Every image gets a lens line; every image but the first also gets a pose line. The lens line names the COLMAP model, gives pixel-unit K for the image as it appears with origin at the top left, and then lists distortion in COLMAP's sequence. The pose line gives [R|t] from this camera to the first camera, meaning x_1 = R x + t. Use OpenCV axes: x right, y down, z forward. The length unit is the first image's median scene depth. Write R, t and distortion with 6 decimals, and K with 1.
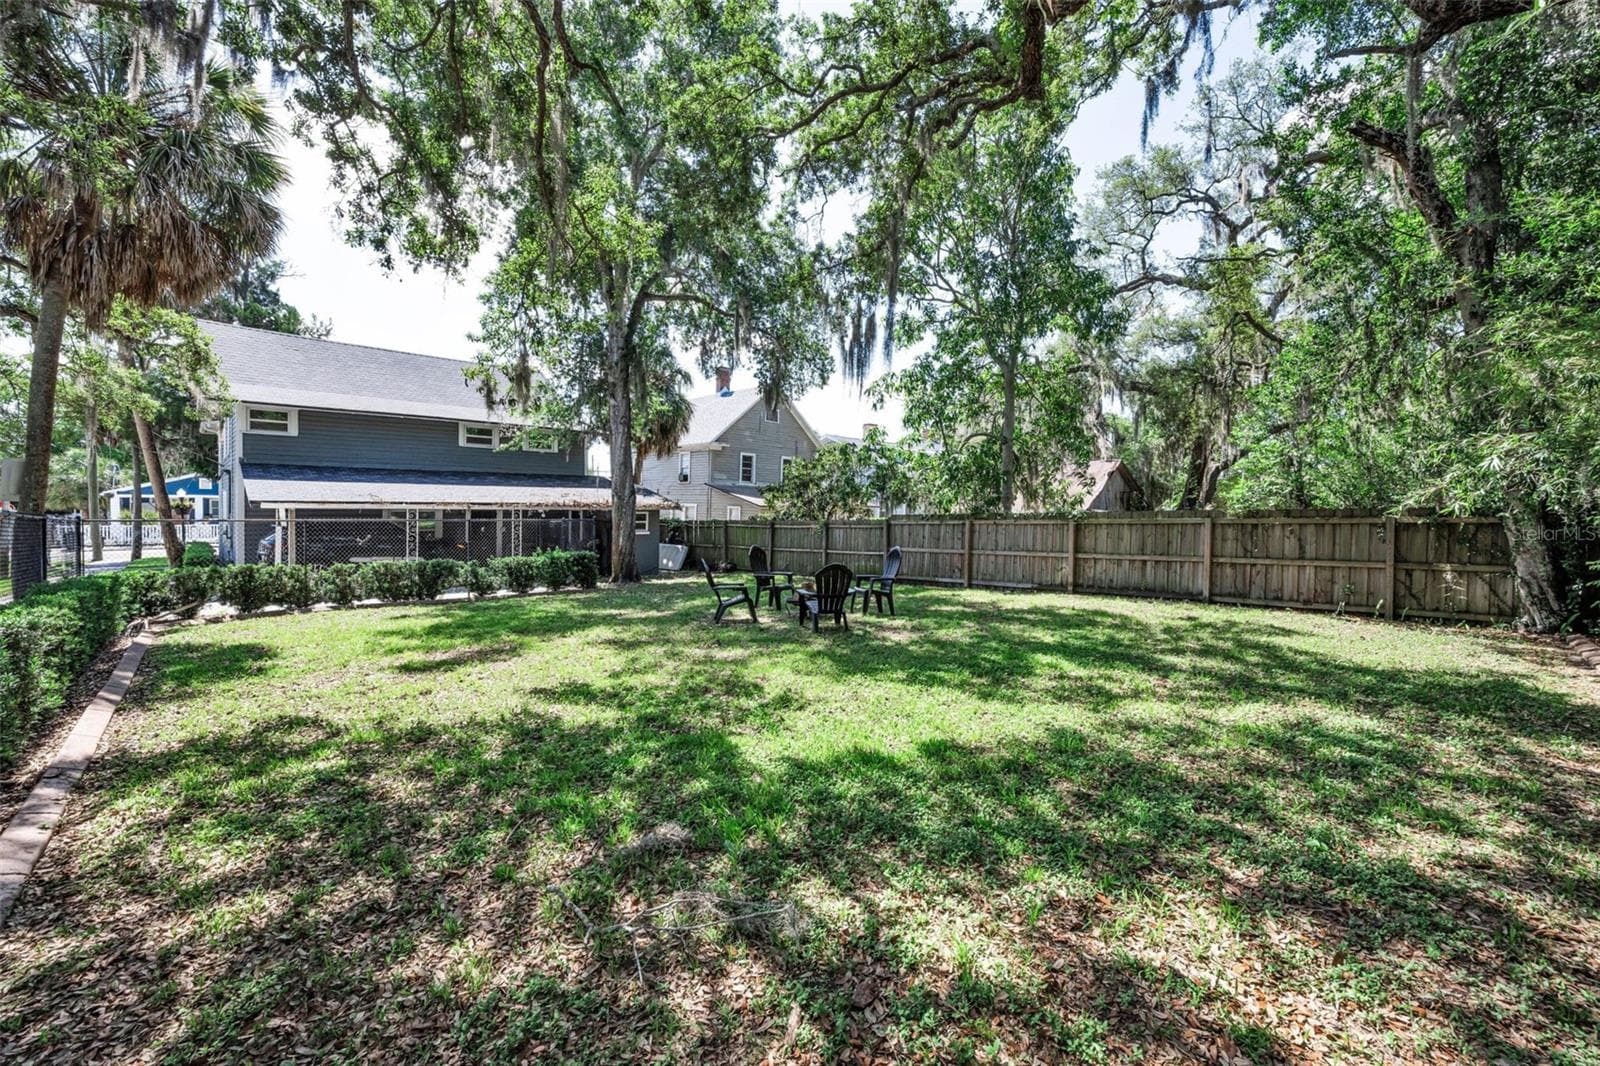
lens RADIAL K [[651.5, 0, 800.0], [0, 651.5, 533.0], [0, 0, 1]] dist [-0.000042, -0.000002]
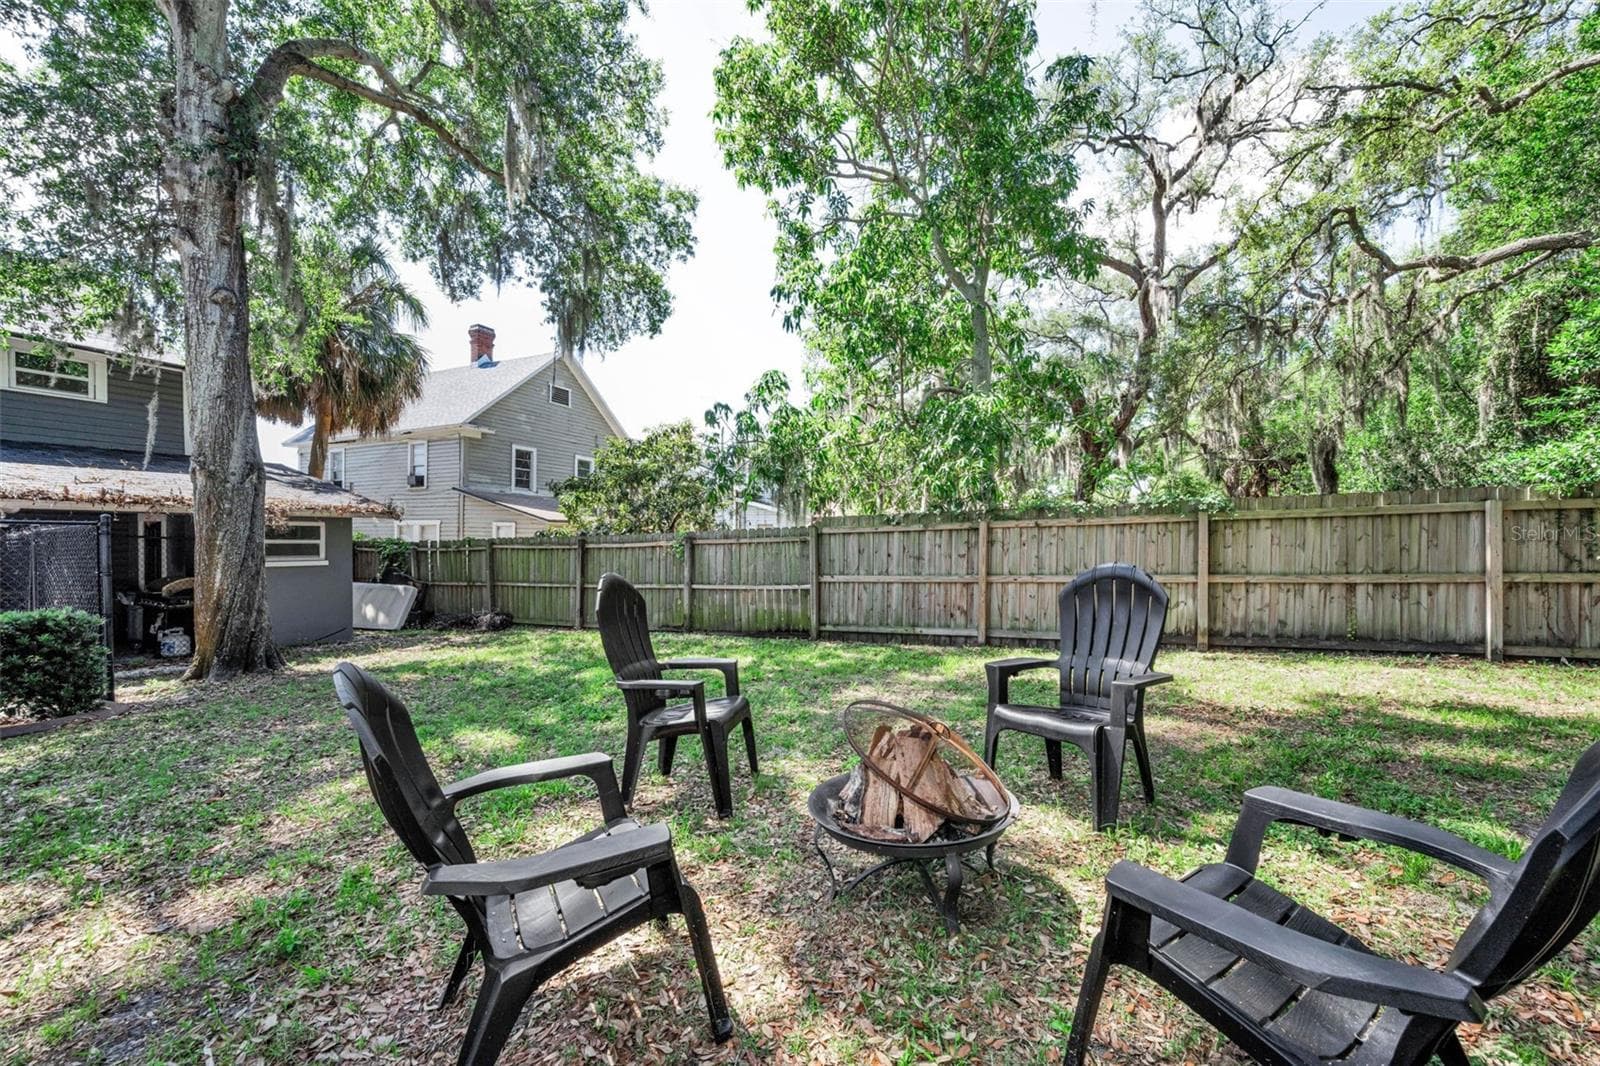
lens RADIAL K [[698.0, 0, 830.8], [0, 698.0, 550.7], [0, 0, 1]] dist [-0.000494, -0.000095]
pose [[0.941237, -0.014663, 0.337428, -0.040155], [0.022040, 0.999594, -0.018041, 0.008516], [-0.337027, 0.024417, 0.941178, 0.325872]]
